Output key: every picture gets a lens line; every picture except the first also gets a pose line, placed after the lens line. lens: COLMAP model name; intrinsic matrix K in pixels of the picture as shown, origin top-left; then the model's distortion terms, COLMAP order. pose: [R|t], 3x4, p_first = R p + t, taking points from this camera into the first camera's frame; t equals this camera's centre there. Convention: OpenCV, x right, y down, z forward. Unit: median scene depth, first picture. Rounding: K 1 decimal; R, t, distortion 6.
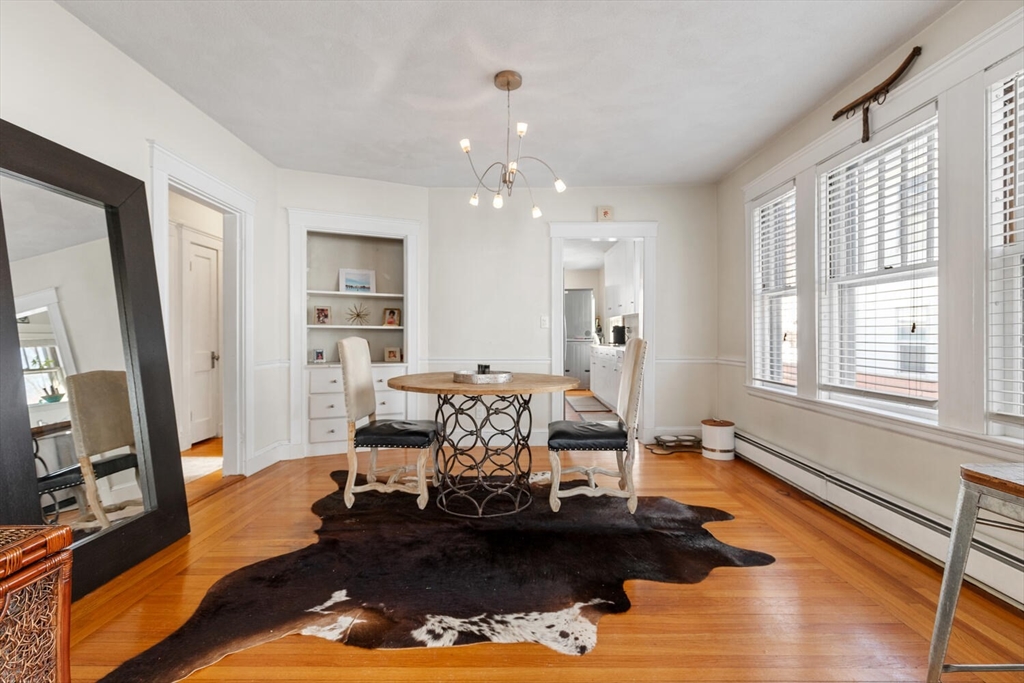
lens RADIAL K [[465.9, 0, 548.9], [0, 465.9, 343.1], [0, 0, 1]] dist [0.009665, -0.002531]
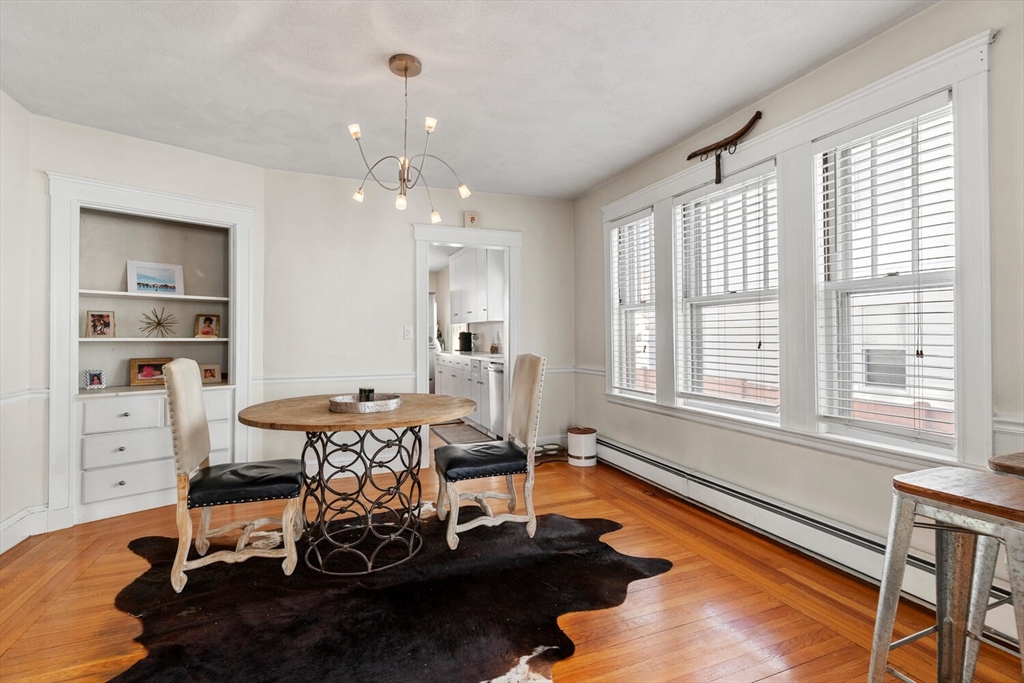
lens RADIAL K [[465.9, 0, 513.3], [0, 465.9, 330.9], [0, 0, 1]] dist [0.009665, -0.002531]
pose [[0.927897, 0.002519, 0.372827, -0.209172], [0.002873, 0.999899, -0.013908, -0.047002], [-0.372825, 0.013976, 0.927796, 0.107906]]
